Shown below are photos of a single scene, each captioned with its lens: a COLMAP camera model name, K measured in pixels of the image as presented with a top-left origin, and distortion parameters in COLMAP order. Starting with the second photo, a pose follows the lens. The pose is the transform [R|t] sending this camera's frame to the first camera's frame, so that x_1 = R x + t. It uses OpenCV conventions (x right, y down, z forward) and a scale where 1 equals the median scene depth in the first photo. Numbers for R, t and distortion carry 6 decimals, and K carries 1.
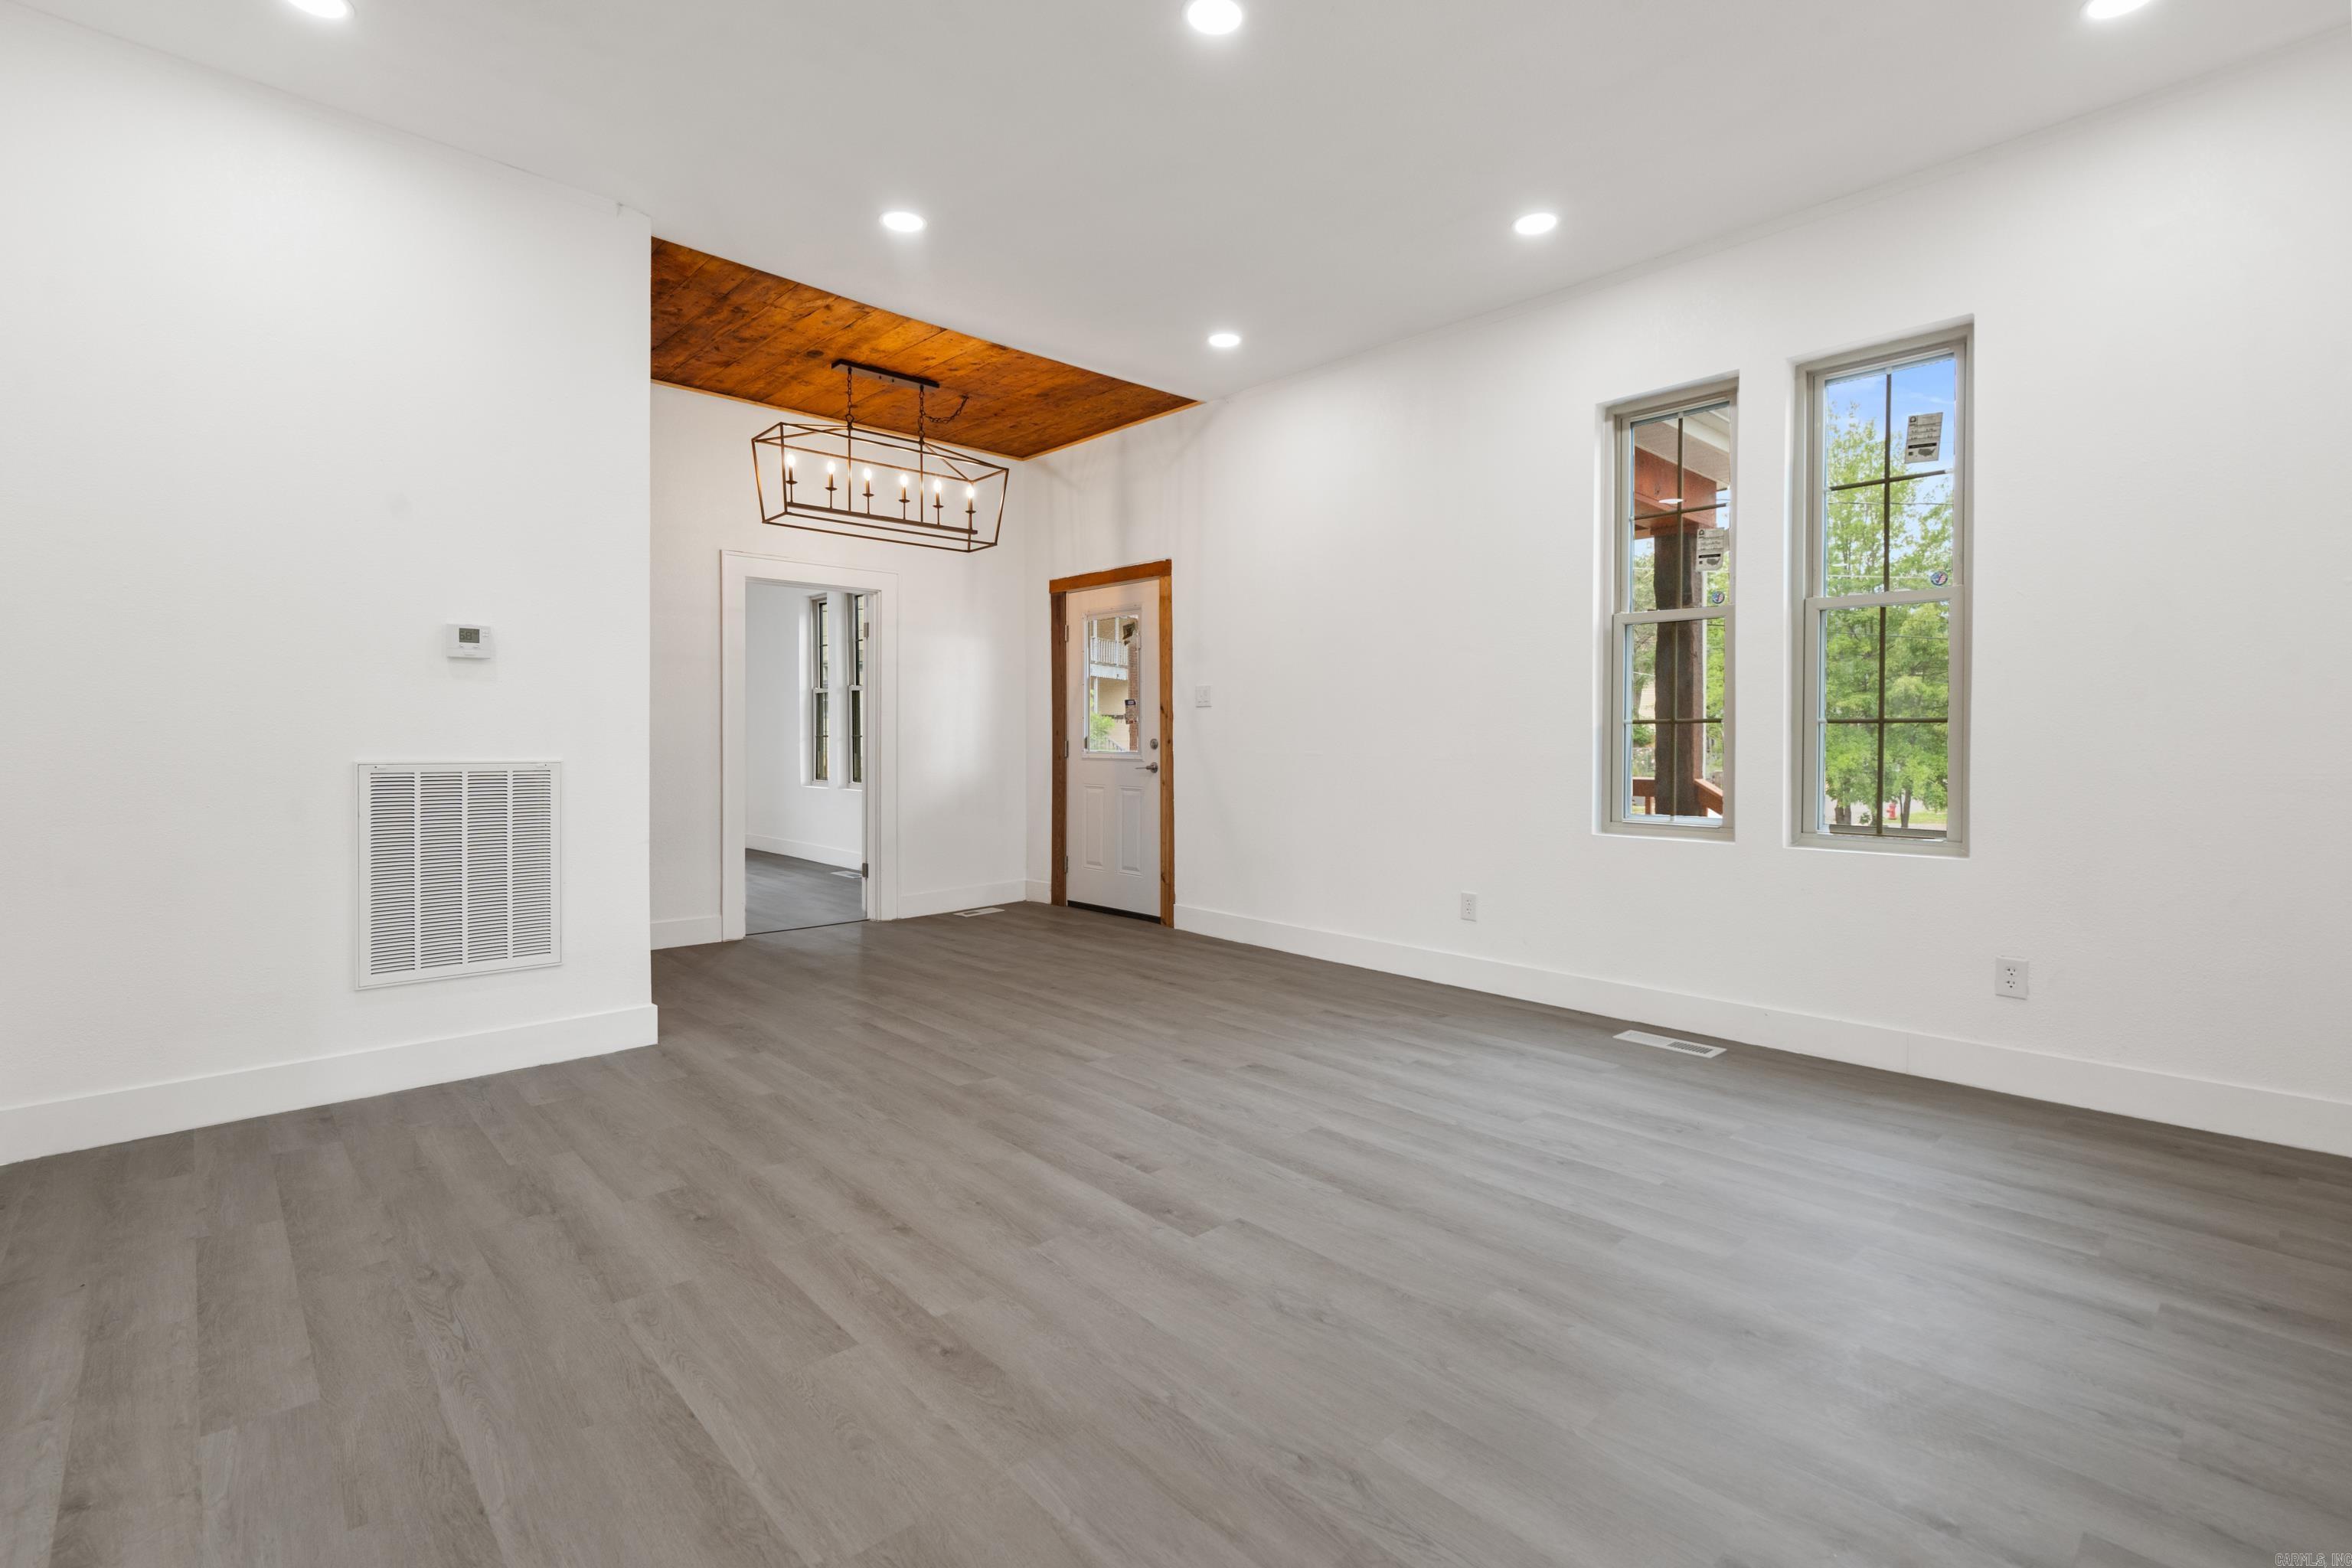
lens RADIAL K [[1071.4, 0, 1164.2], [0, 1071.4, 763.8], [0, 0, 1]] dist [-0.002626, -0.000154]
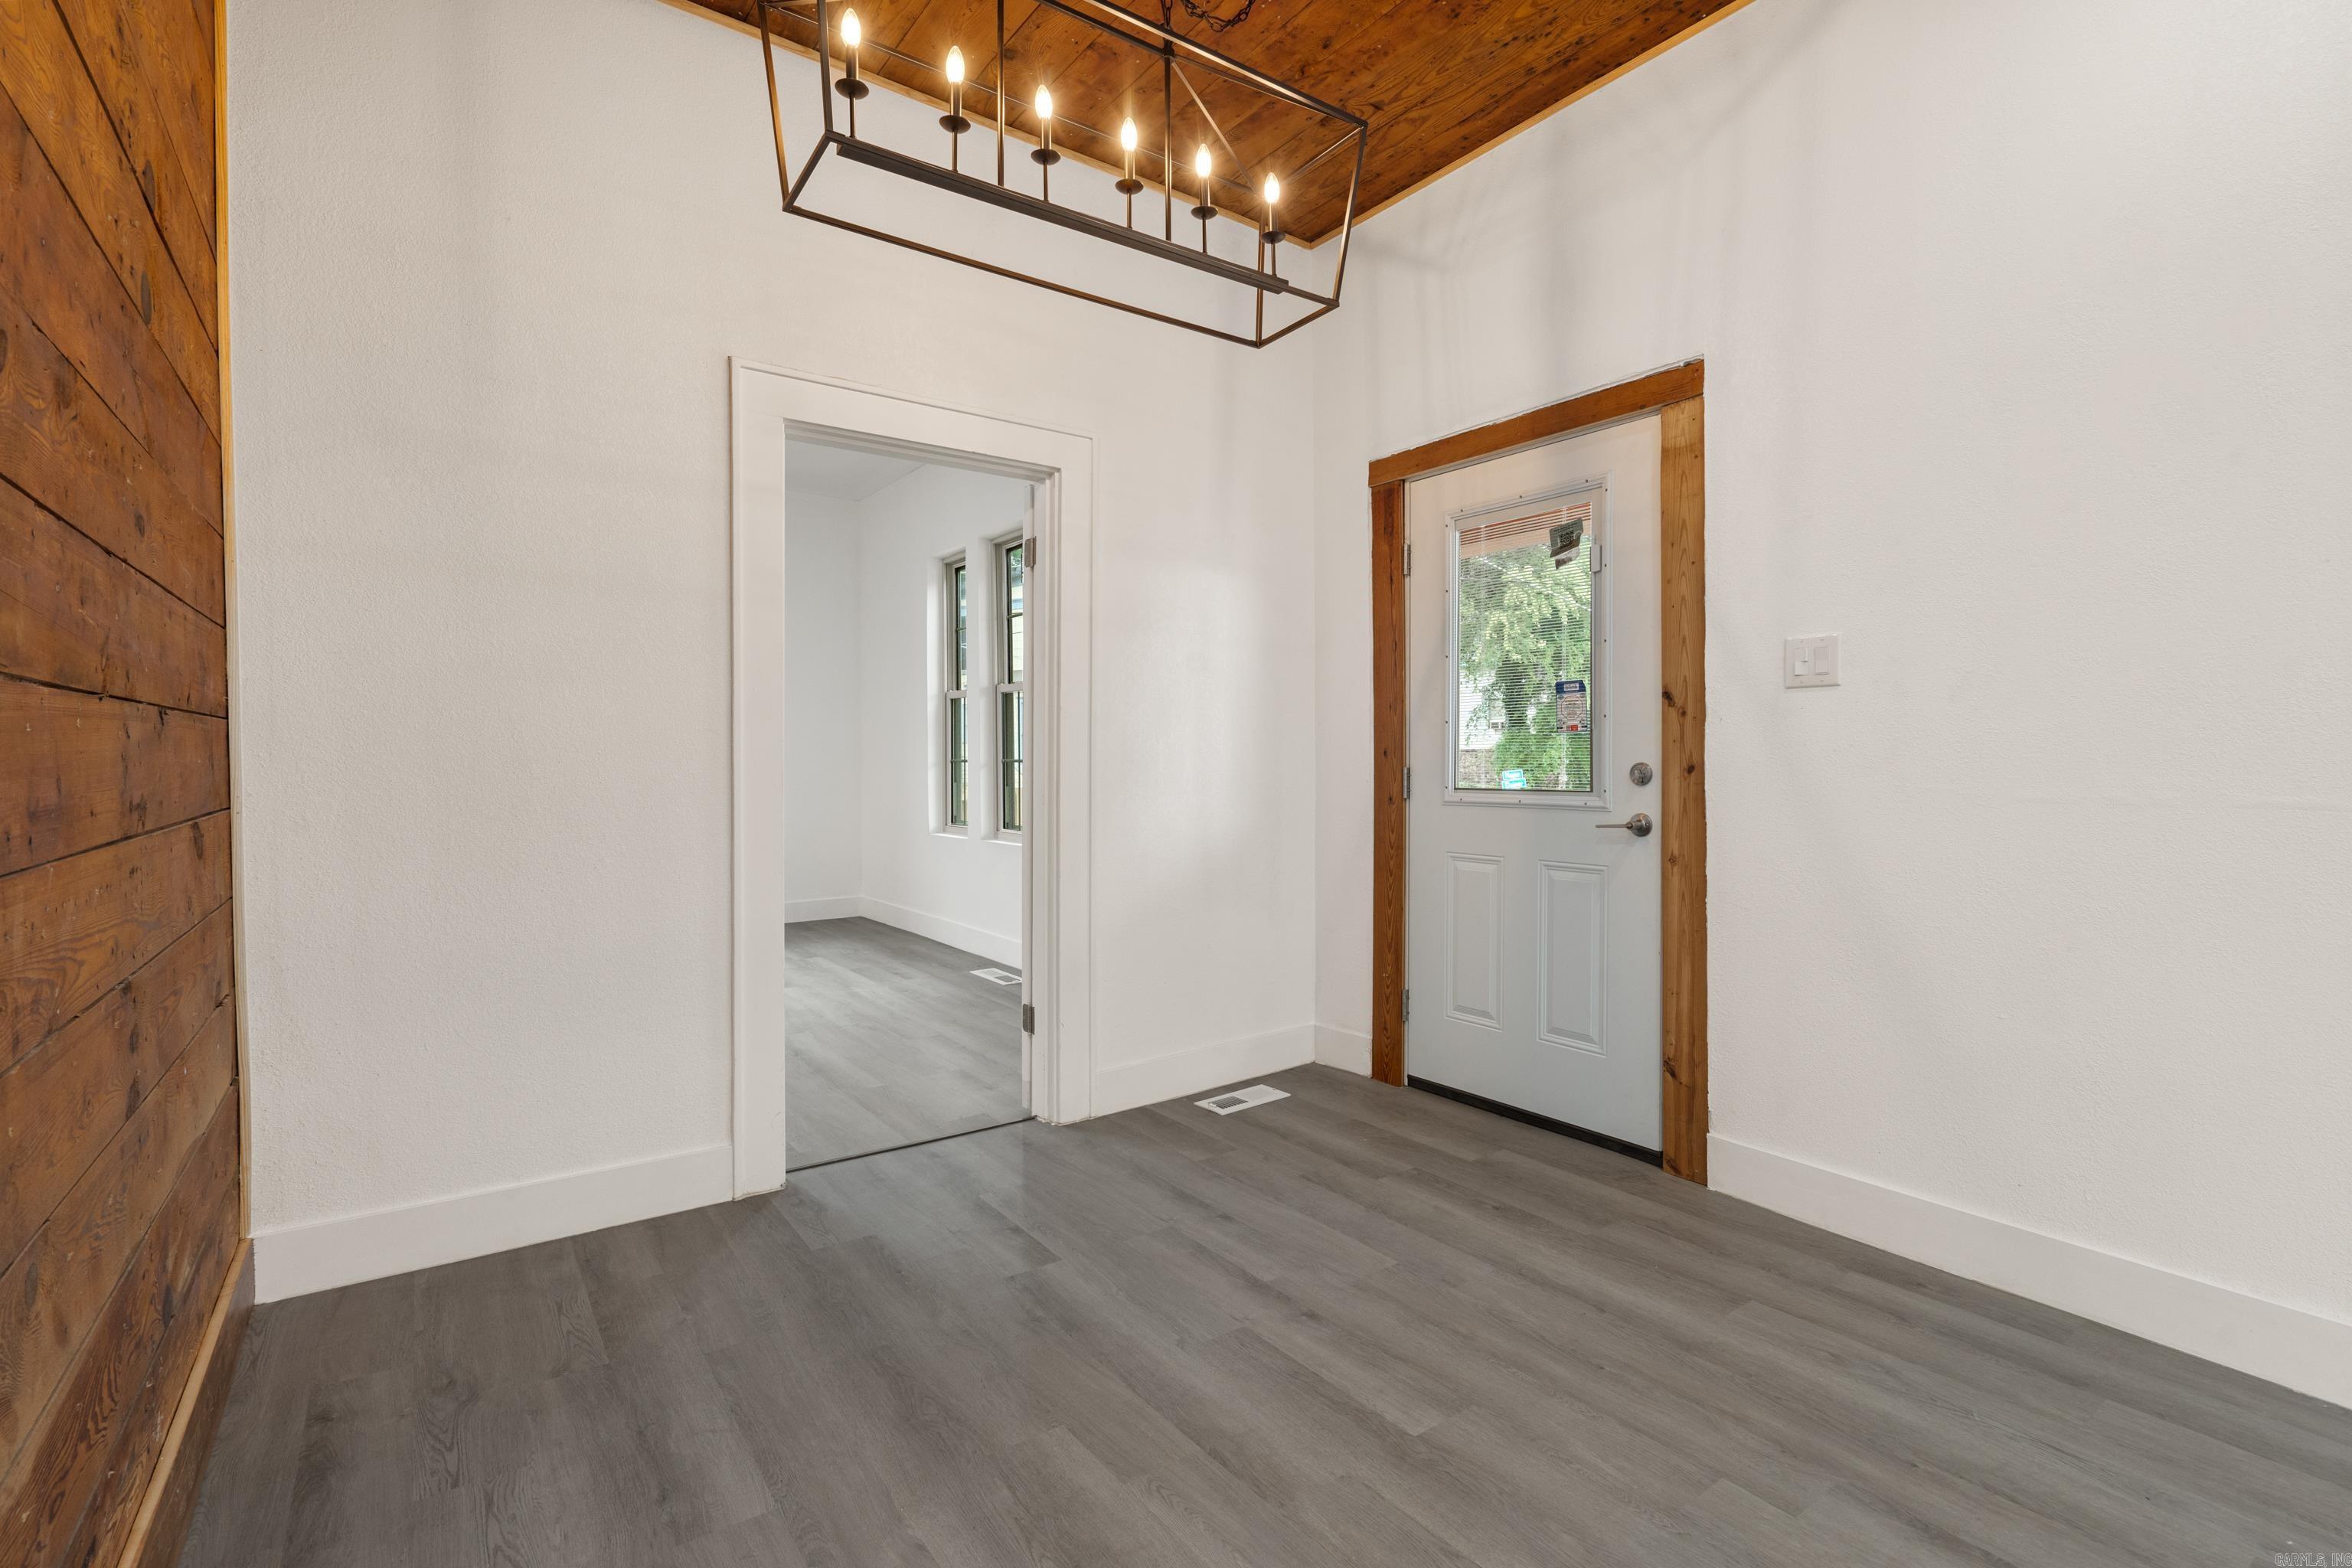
lens RADIAL K [[1071.4, 0, 1182.8], [0, 1071.4, 782.5], [0, 0, 1]] dist [-0.002626, -0.000154]
pose [[0.993461, -0.001376, -0.114166, -0.143506], [0.000698, 0.999982, -0.005975, -0.011358], [0.114172, 0.005856, 0.993444, 0.486387]]
